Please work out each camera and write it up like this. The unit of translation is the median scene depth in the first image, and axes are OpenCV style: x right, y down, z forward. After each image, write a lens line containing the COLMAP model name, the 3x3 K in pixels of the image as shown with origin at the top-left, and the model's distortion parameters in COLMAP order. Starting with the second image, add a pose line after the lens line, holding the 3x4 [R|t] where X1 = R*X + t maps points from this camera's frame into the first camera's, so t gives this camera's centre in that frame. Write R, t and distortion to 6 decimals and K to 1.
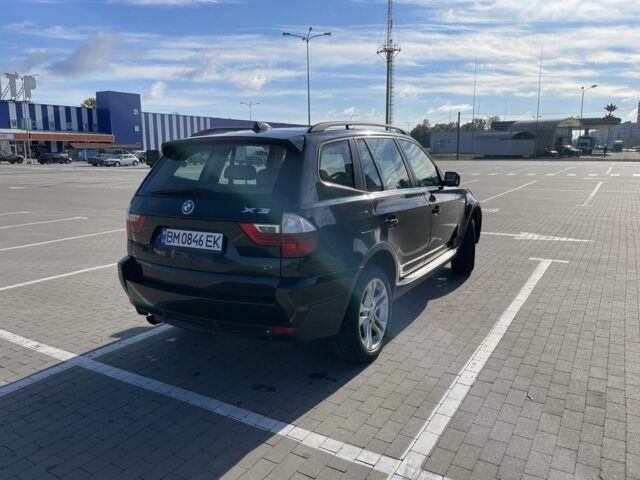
lens RADIAL K [[482.3, 0, 320.0], [0, 482.3, 240.0], [0, 0, 1]] dist [0.062203, -0.096232]
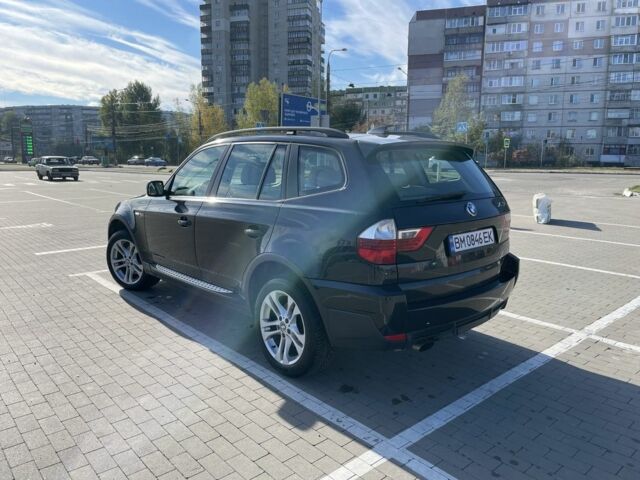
lens RADIAL K [[482.3, 0, 320.0], [0, 482.3, 240.0], [0, 0, 1]] dist [0.062203, -0.096232]
pose [[0.299522, -0.140230, 0.943728, -1.289886], [0.163554, 0.982045, 0.094014, -0.146195], [-0.939966, 0.126191, 0.317079, 0.940608]]
